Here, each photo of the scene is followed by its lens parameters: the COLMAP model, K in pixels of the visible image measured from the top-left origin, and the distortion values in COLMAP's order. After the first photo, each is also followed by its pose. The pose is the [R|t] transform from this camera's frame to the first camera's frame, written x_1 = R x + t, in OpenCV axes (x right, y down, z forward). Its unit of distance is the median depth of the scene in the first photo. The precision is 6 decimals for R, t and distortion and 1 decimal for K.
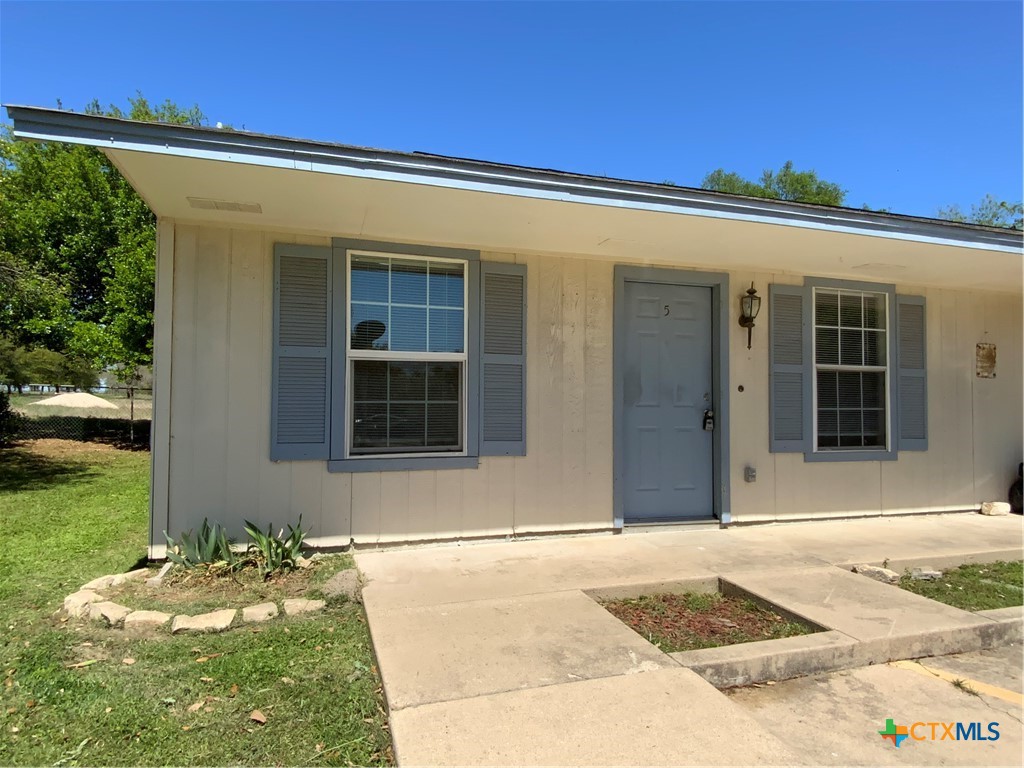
lens RADIAL K [[609.4, 0, 510.4], [0, 609.4, 381.4], [0, 0, 1]] dist [0.001529, -0.007339]
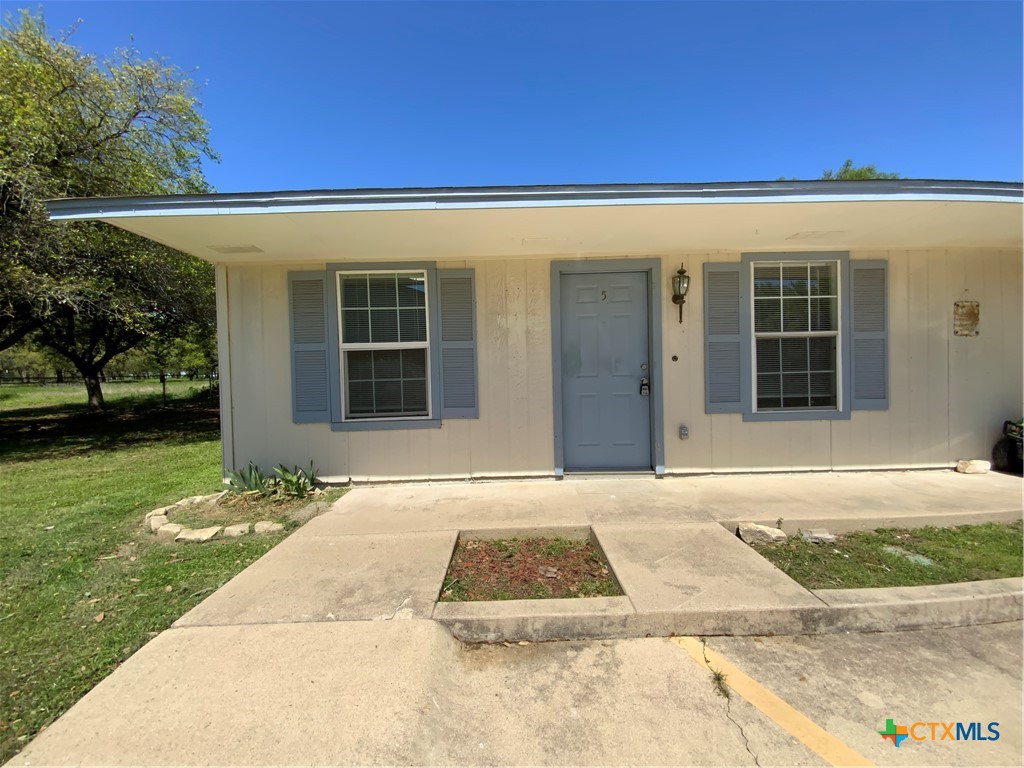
lens RADIAL K [[410.5, 0, 513.4], [0, 410.5, 383.5], [0, 0, 1]] dist [-0.001862, -0.003778]
pose [[0.956238, -0.026242, -0.291412, 0.369902], [0.043232, 0.997710, 0.052016, 0.006481], [0.289380, -0.062338, 0.955182, 0.204606]]
